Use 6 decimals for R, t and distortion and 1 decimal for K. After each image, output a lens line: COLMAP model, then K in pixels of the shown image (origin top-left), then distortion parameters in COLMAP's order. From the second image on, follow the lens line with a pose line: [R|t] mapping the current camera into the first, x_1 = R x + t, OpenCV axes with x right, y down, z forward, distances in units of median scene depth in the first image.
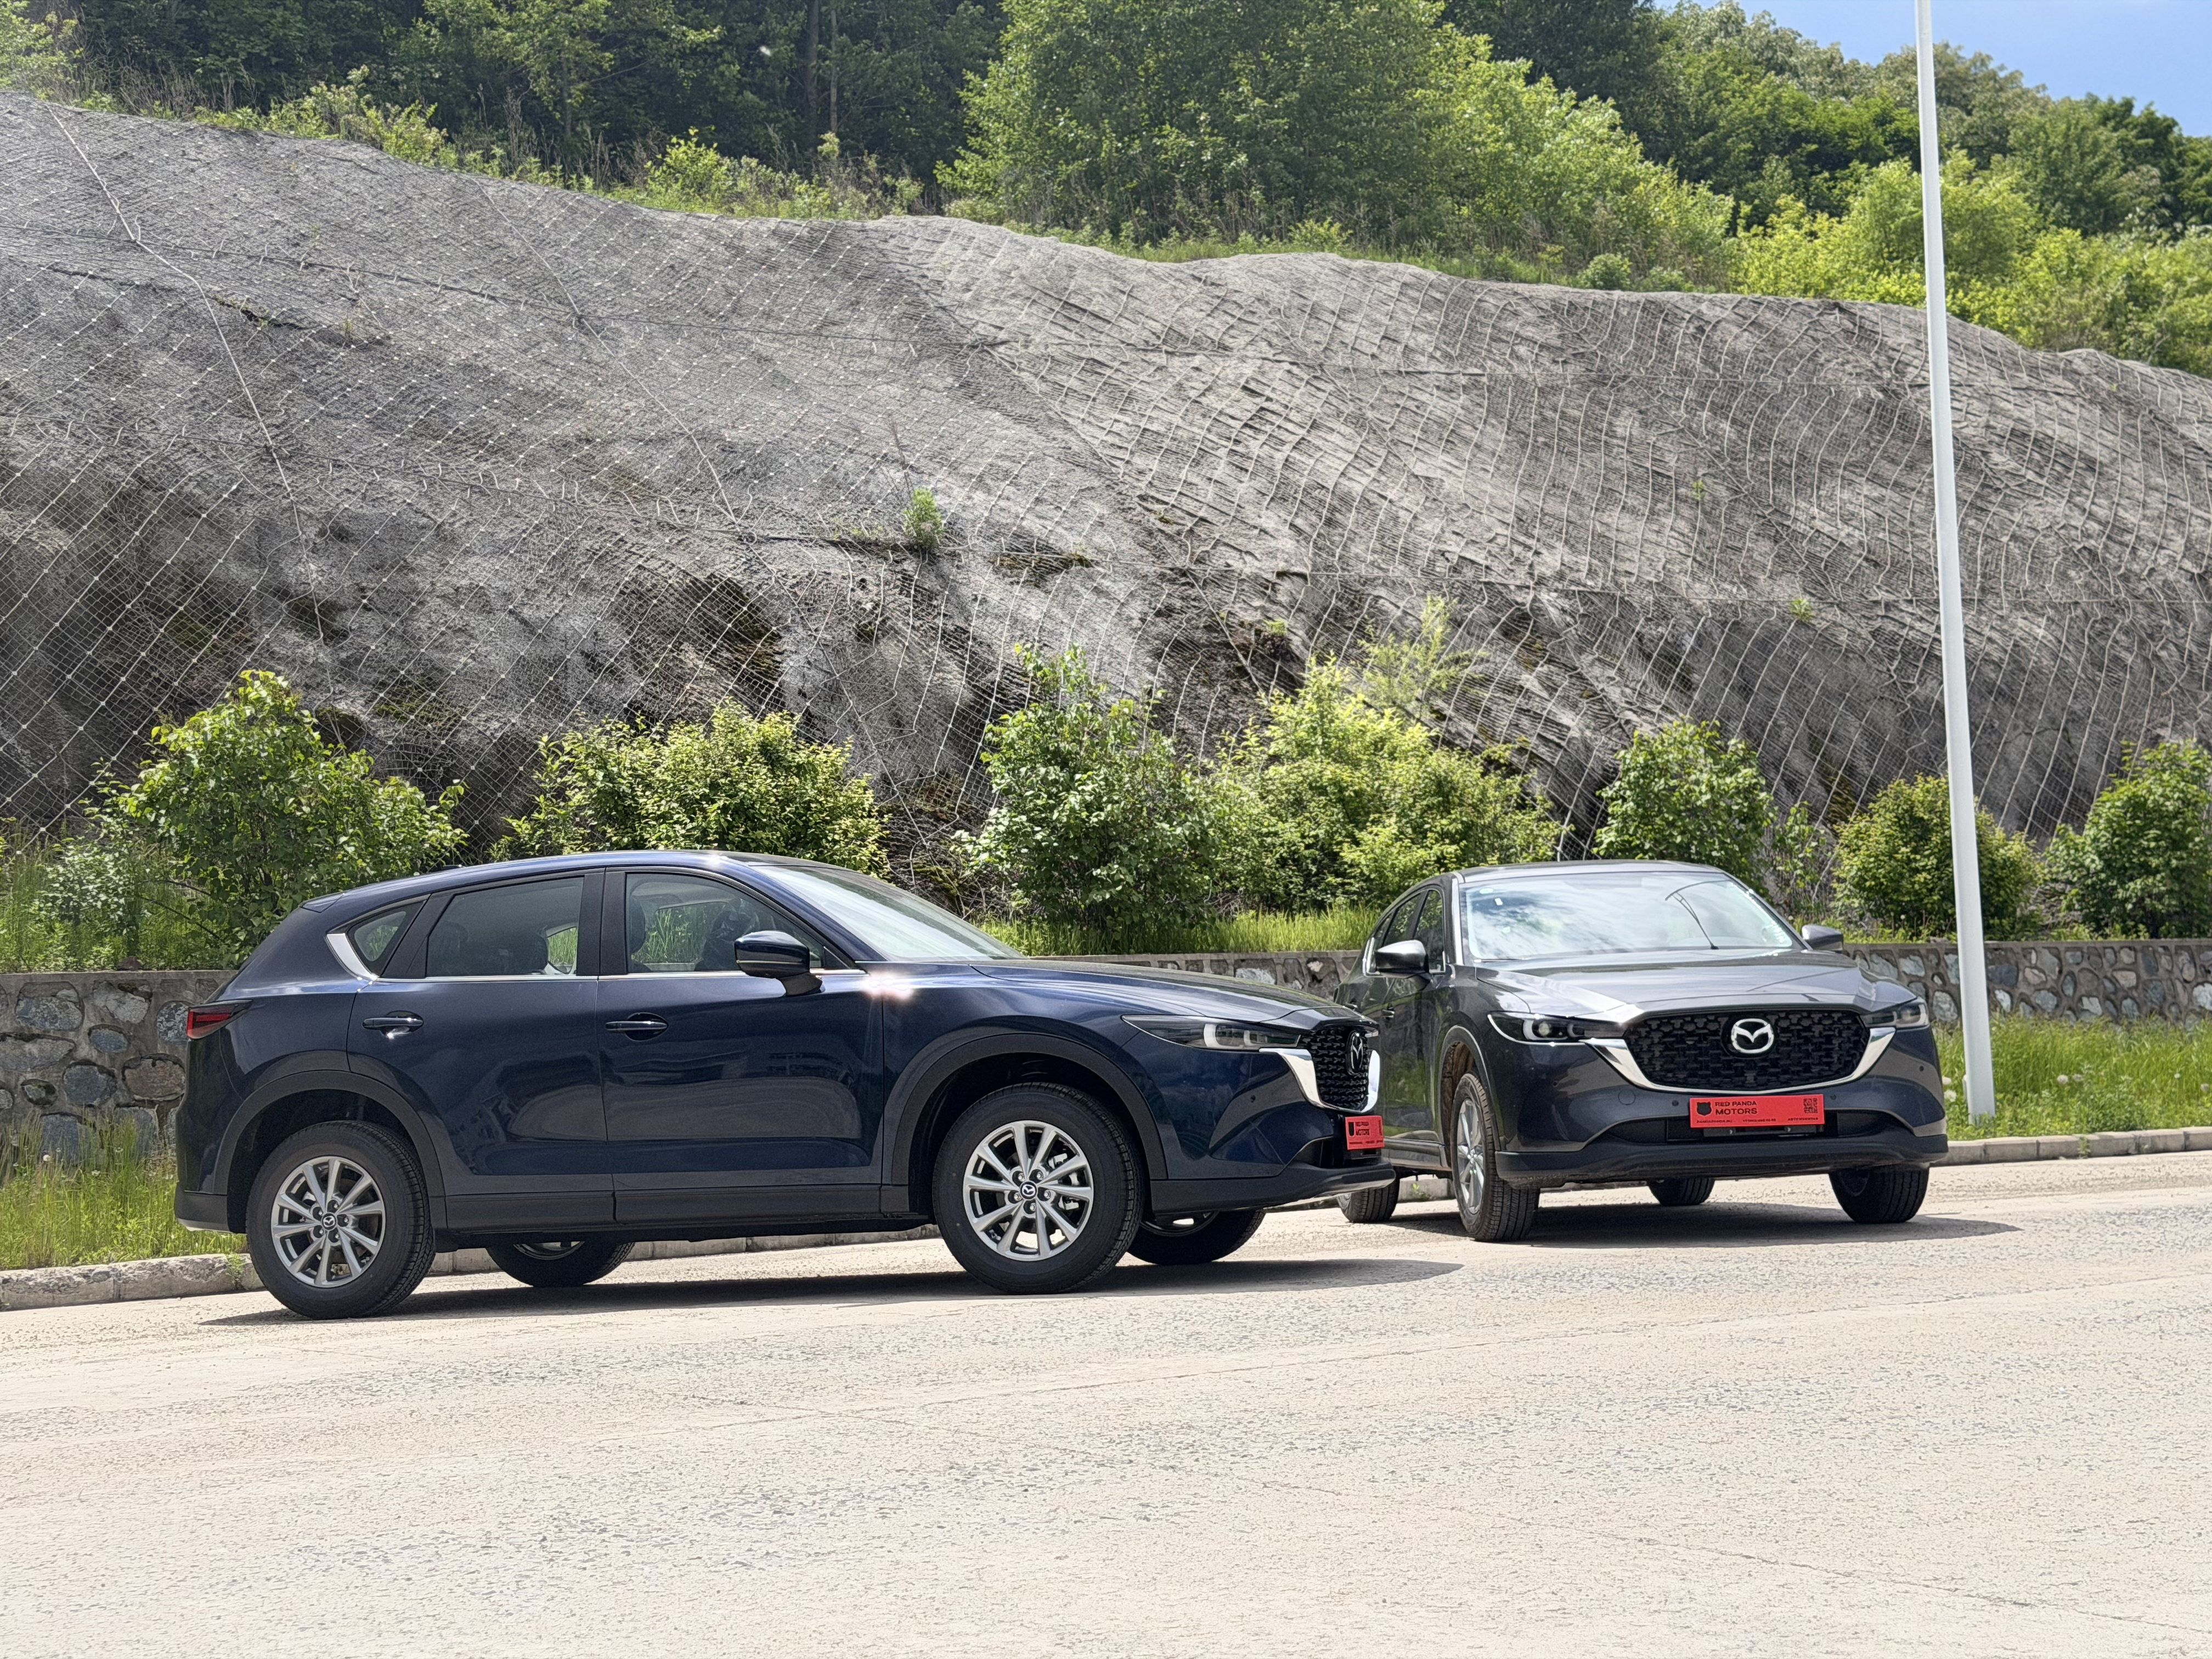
lens RADIAL K [[3192.6, 0, 1109.5], [0, 3192.6, 837.0], [0, 0, 1]] dist [0.158744, -0.175315]
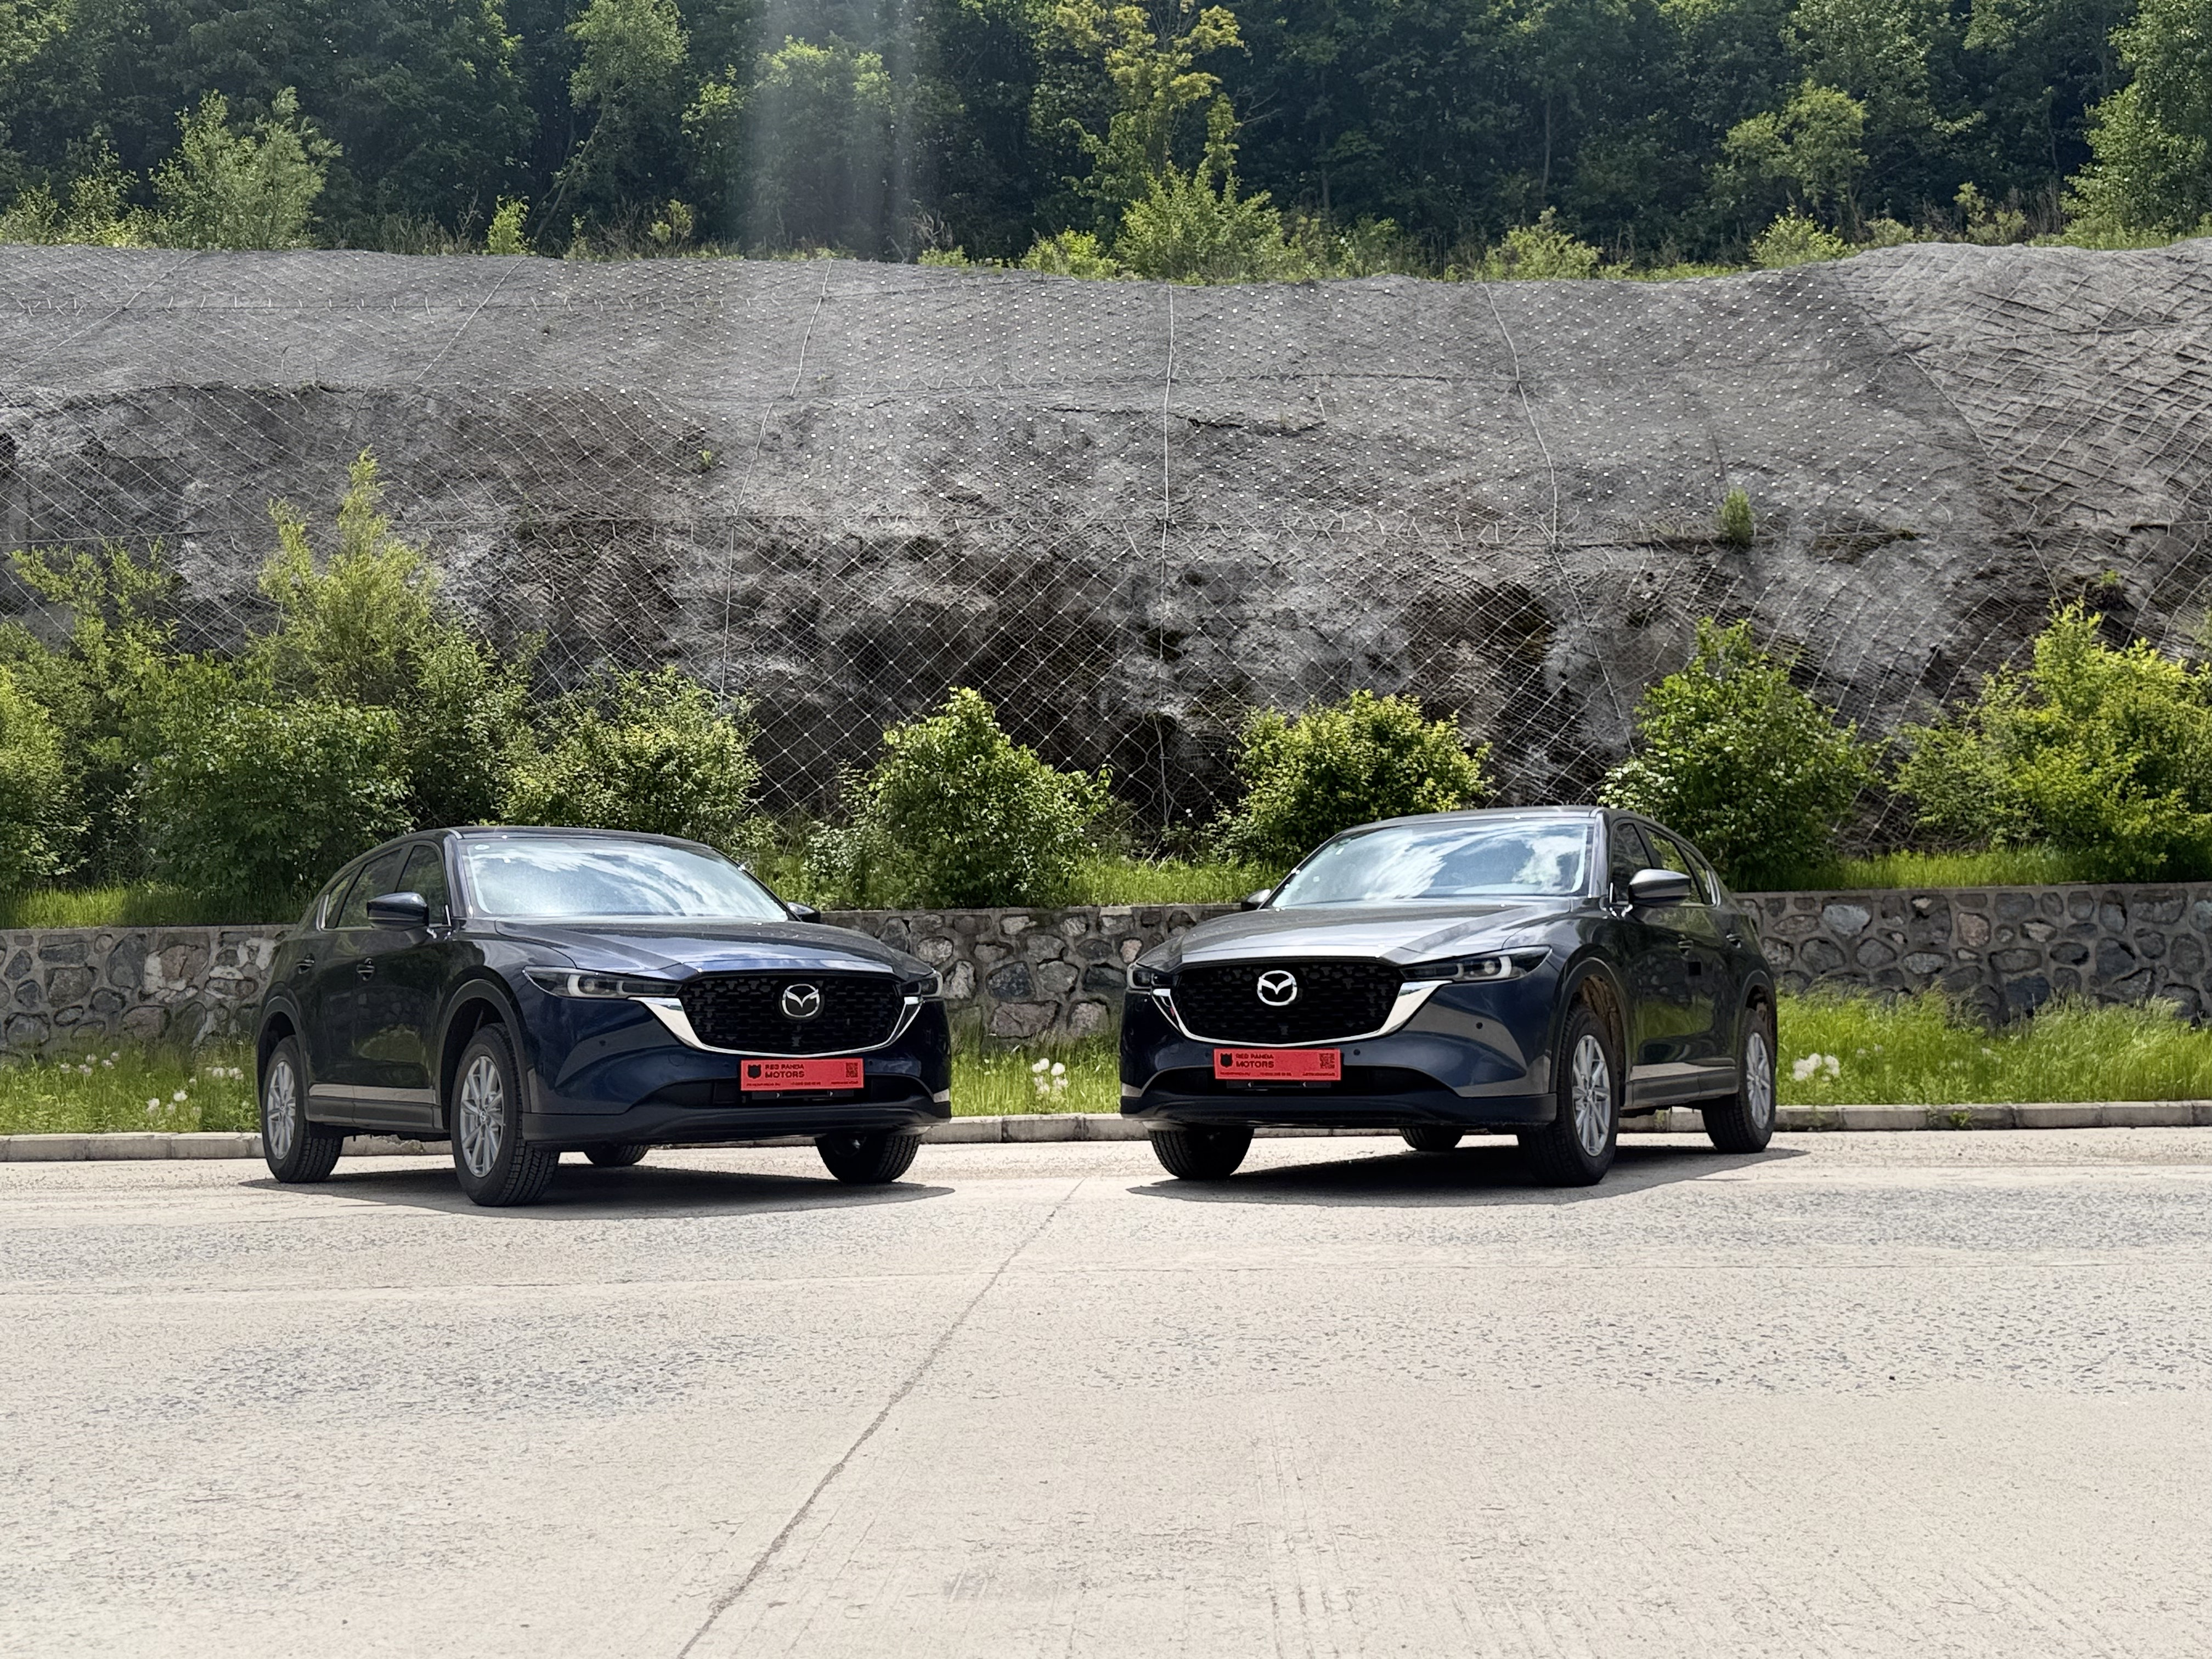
lens RADIAL K [[2318.6, 0, 1106.0], [0, 2318.6, 829.5], [0, 0, 1]] dist [0.200738, -0.467892]
pose [[0.799802, -0.023121, -0.599819, 0.273456], [0.031608, 0.999494, 0.003620, 0.004139], [0.599432, -0.021855, 0.800128, 0.185260]]
